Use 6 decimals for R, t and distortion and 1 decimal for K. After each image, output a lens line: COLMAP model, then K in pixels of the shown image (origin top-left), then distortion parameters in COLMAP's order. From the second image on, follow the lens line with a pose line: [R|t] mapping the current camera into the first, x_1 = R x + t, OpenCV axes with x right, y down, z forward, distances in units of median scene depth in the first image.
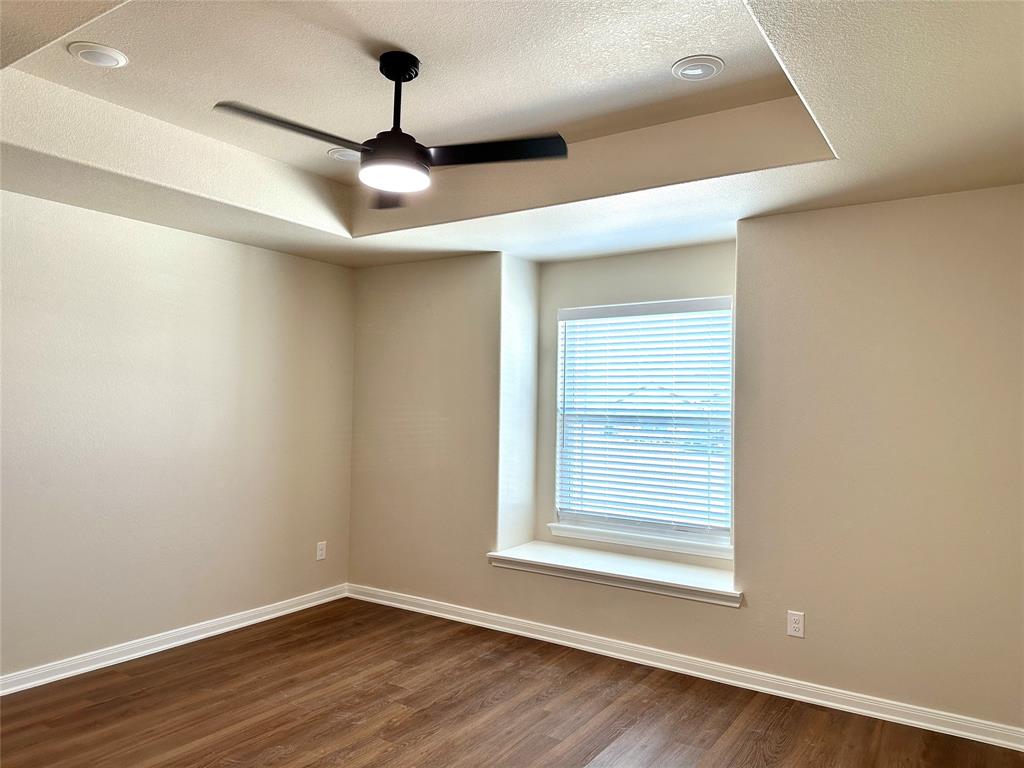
lens RADIAL K [[716.3, 0, 513.3], [0, 716.3, 388.4], [0, 0, 1]] dist [0.043177, -0.048468]
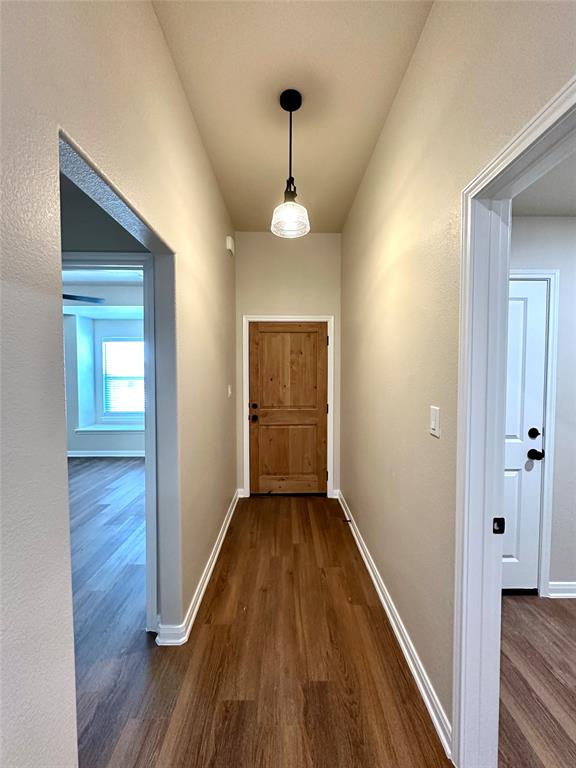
lens RADIAL K [[307.0, 0, 288.0], [0, 307.0, 384.0], [0, 0, 1]] dist [-0.002213, -0.000299]
pose [[0.820965, -0.036441, 0.569814, -0.037425], [-0.003619, 0.997609, 0.069014, -0.028314], [-0.570966, -0.058720, 0.818871, -0.493241]]
